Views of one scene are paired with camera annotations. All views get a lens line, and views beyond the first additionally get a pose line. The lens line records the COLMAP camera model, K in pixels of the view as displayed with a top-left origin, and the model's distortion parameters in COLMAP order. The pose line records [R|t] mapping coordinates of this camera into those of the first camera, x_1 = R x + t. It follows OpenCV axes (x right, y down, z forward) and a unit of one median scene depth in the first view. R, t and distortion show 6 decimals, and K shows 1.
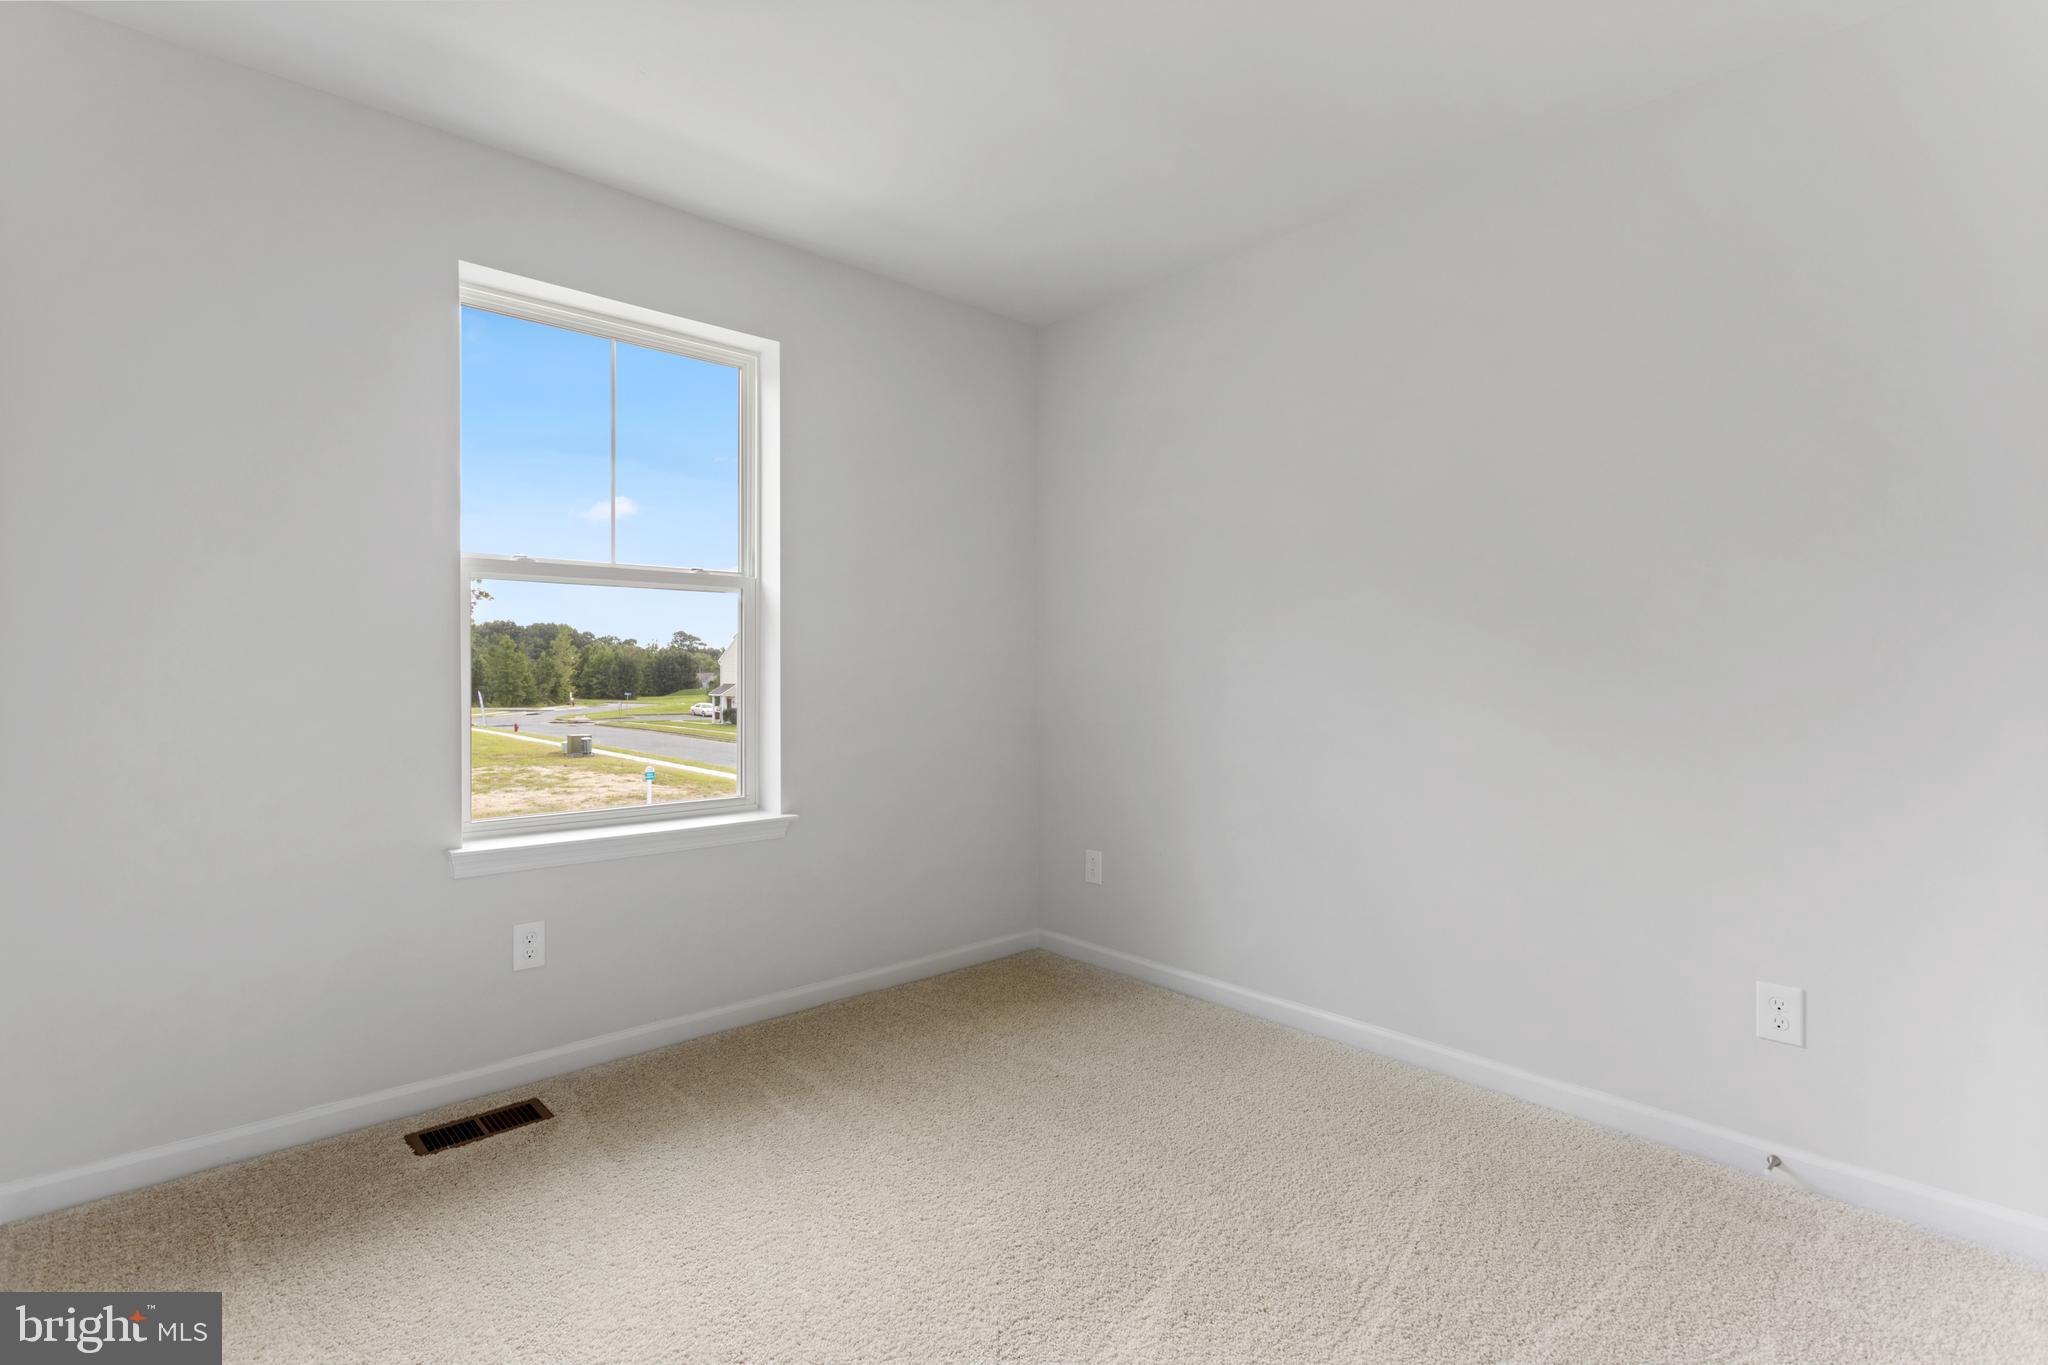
lens RADIAL K [[974.8, 0, 1025.1], [0, 974.8, 668.1], [0, 0, 1]] dist [0.002788, 0.000760]
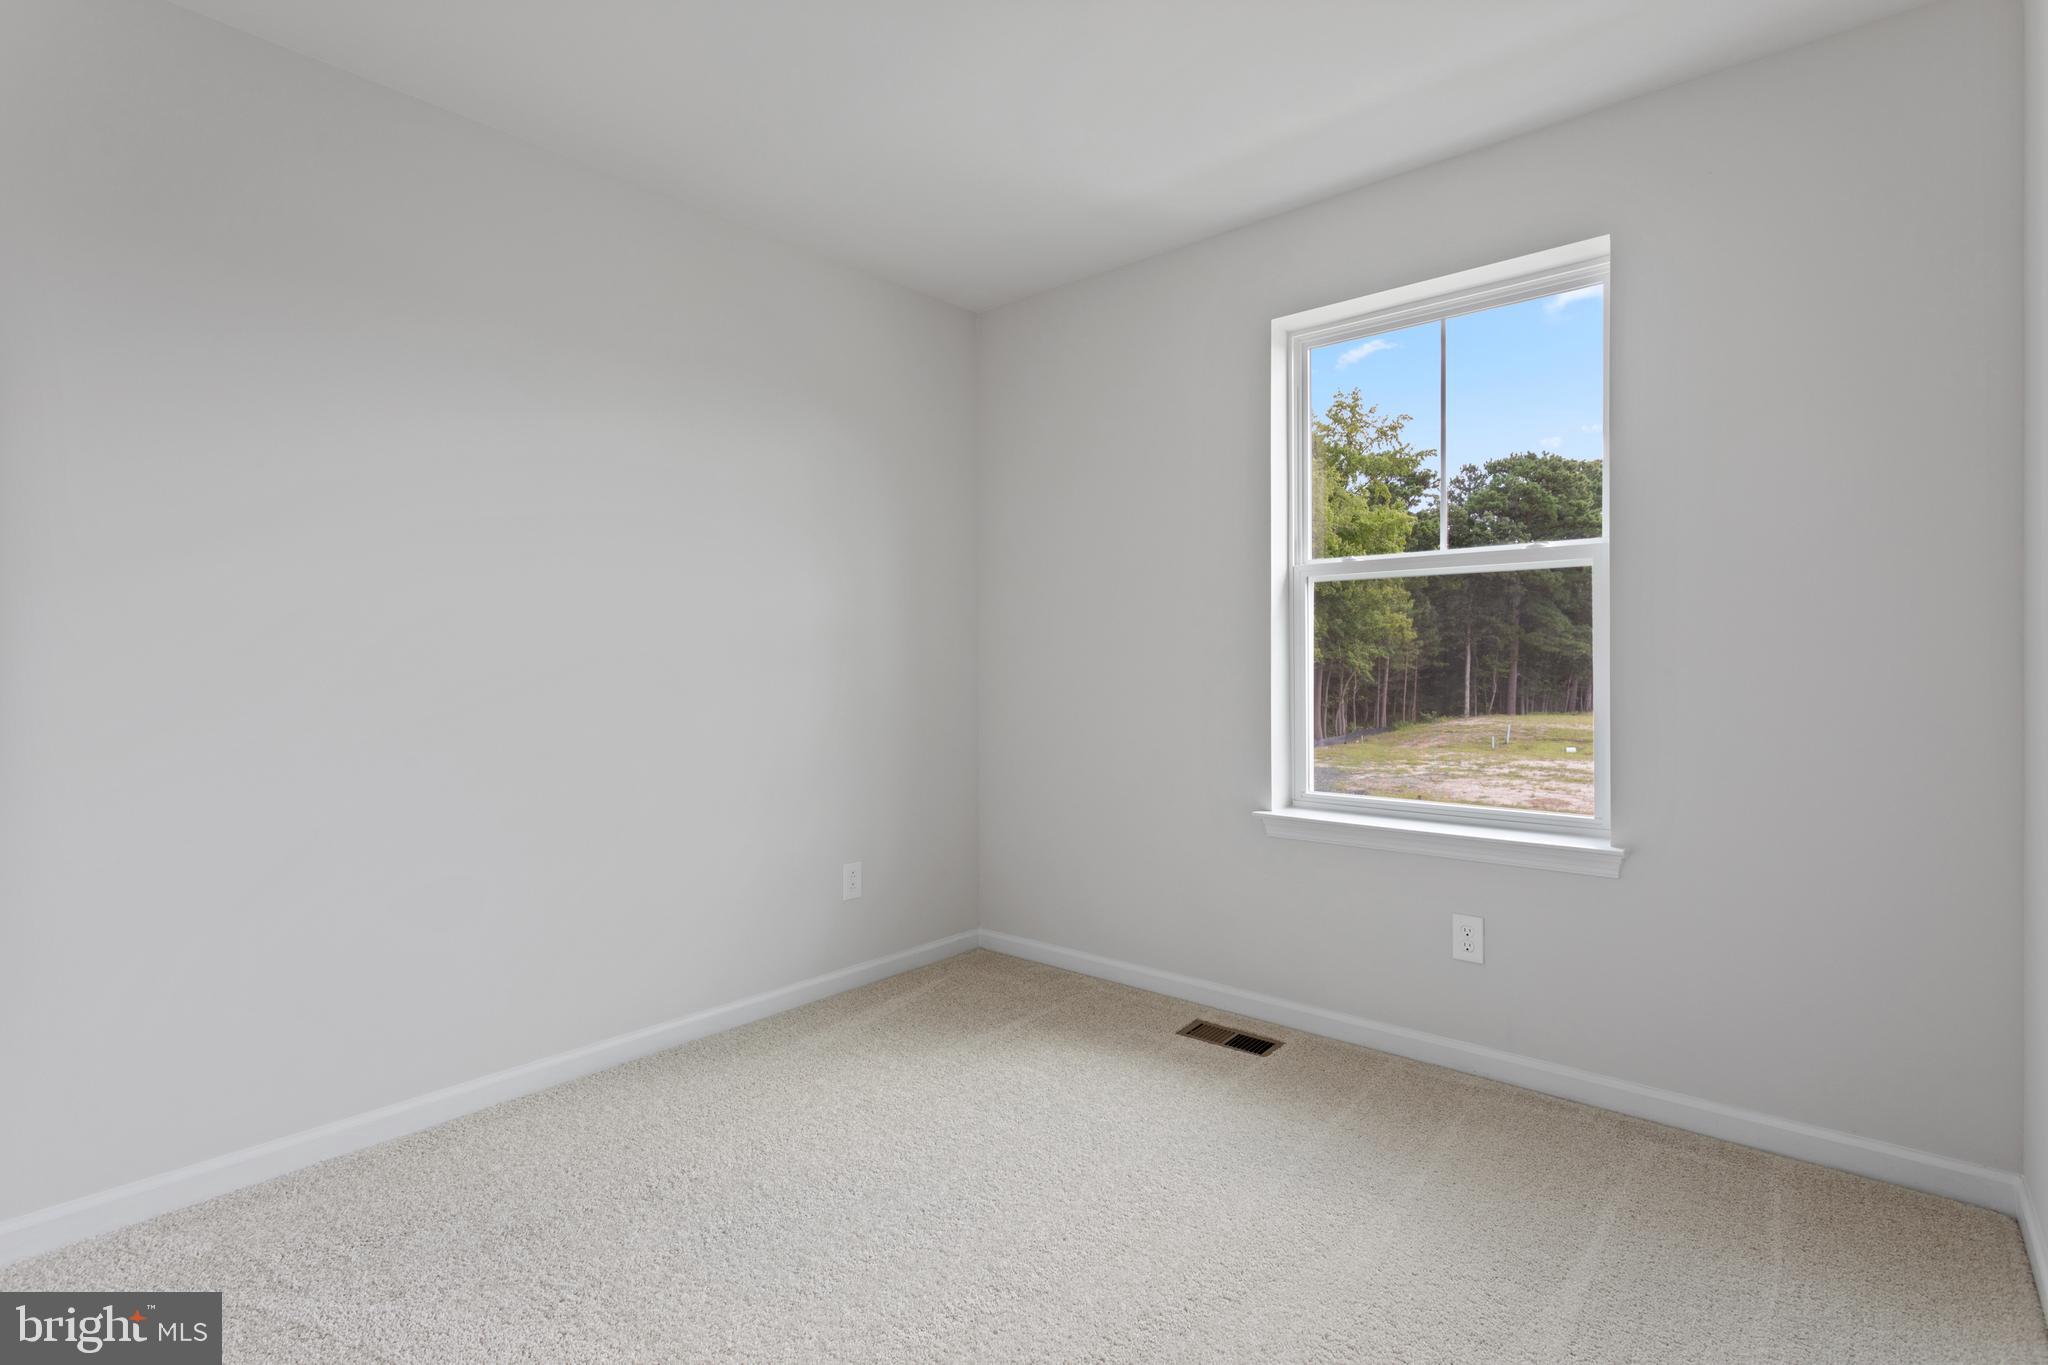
lens RADIAL K [[974.8, 0, 1020.9], [0, 974.8, 689.5], [0, 0, 1]] dist [0.002788, 0.000760]
pose [[0.108935, 0.010005, -0.993999, 0.545081], [0.003176, 0.999941, 0.010413, 0.019125], [0.994044, -0.004292, 0.108897, 0.538759]]
